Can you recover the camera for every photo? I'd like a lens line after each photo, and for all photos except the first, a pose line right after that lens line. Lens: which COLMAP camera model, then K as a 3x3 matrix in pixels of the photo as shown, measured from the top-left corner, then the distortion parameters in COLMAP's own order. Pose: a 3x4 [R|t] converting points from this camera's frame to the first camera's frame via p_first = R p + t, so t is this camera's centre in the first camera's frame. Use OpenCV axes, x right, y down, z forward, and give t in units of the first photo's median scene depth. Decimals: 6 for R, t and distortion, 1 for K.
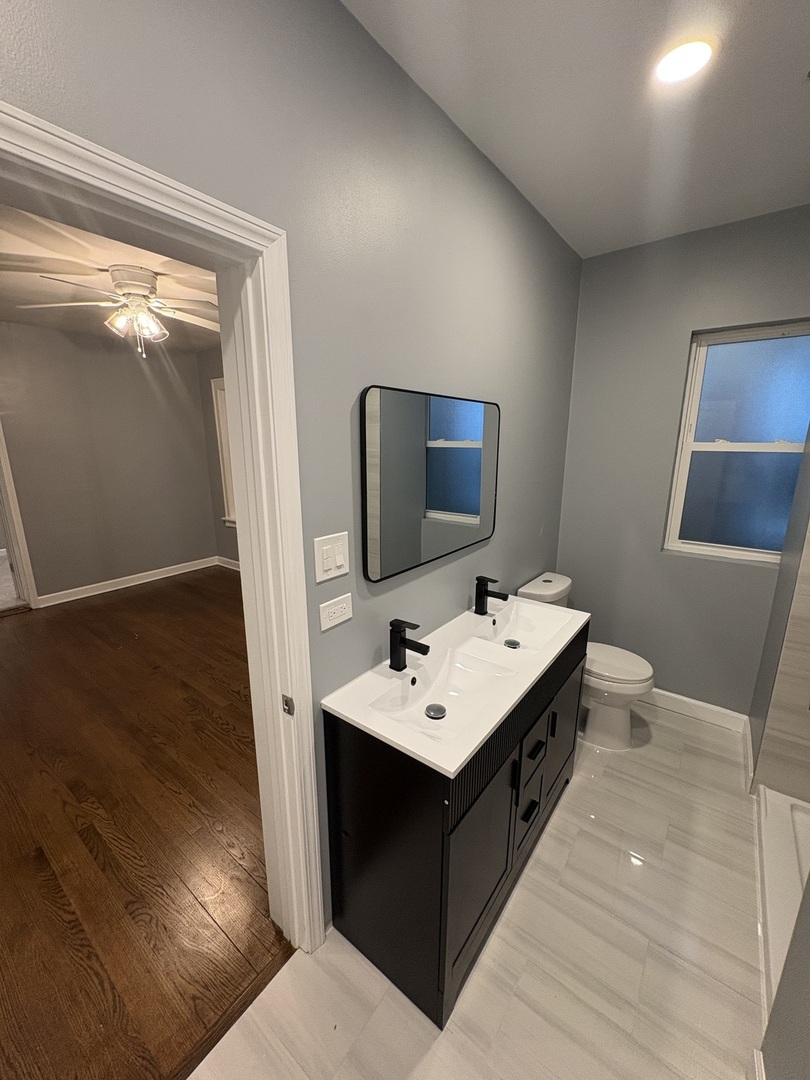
lens RADIAL K [[429.7, 0, 405.0], [0, 429.7, 540.0], [0, 0, 1]] dist [0.001187, -0.000182]
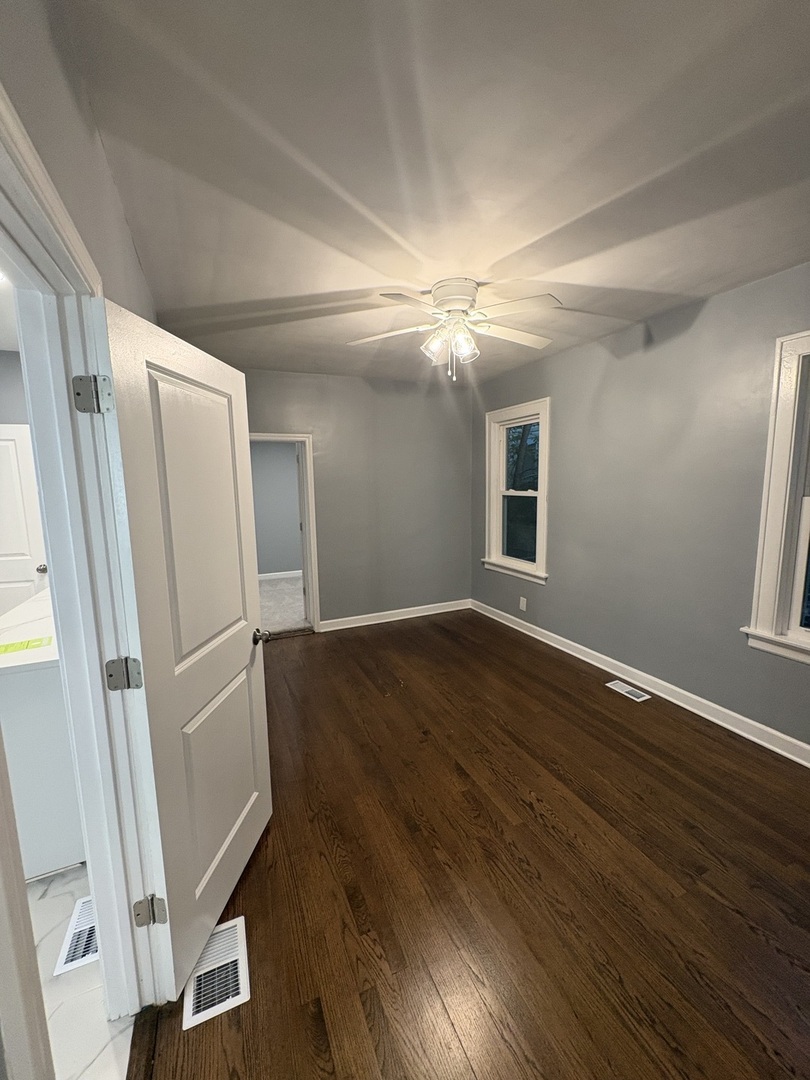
lens RADIAL K [[429.7, 0, 405.0], [0, 429.7, 540.0], [0, 0, 1]] dist [0.001187, -0.000182]
pose [[0.878205, 0.054980, -0.475114, -0.369881], [-0.097617, 0.993065, -0.065518, -0.042273], [0.468217, 0.103917, 0.877482, 0.300684]]
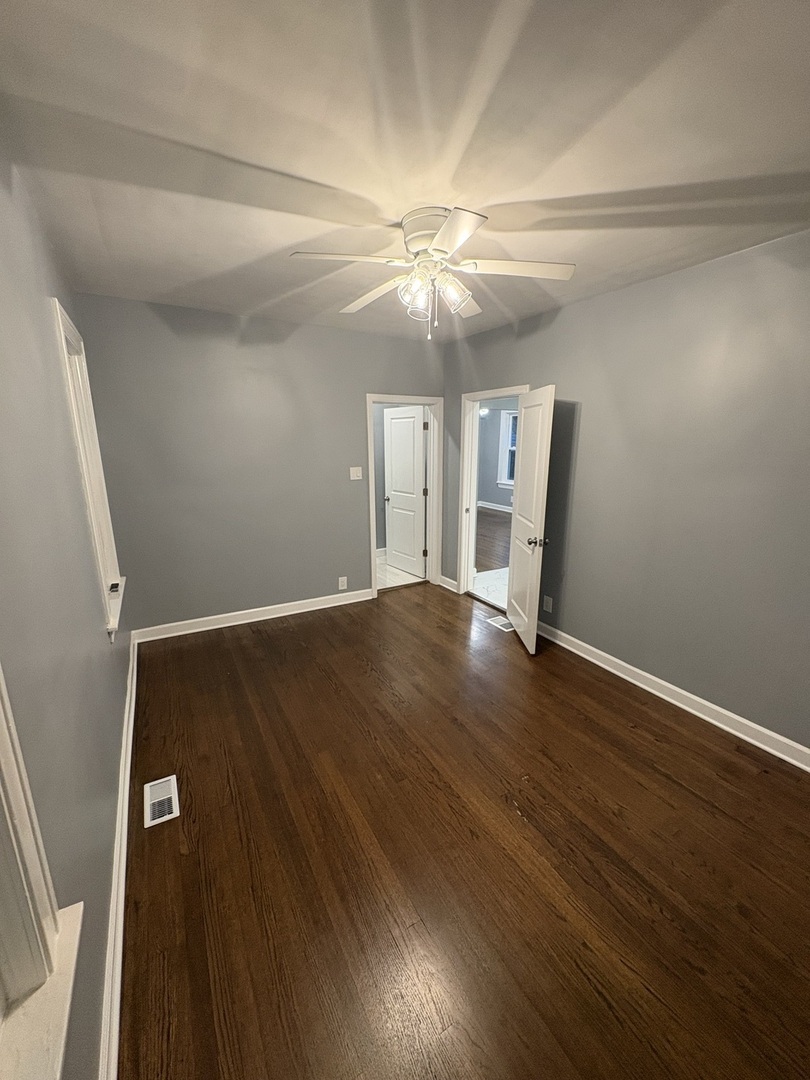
lens RADIAL K [[429.7, 0, 405.0], [0, 429.7, 540.0], [0, 0, 1]] dist [0.001187, -0.000182]
pose [[-0.918900, -0.084268, 0.385386, -1.274467], [0.095356, 0.900503, 0.424266, -0.623304], [-0.382793, 0.426607, -0.819437, 2.549287]]
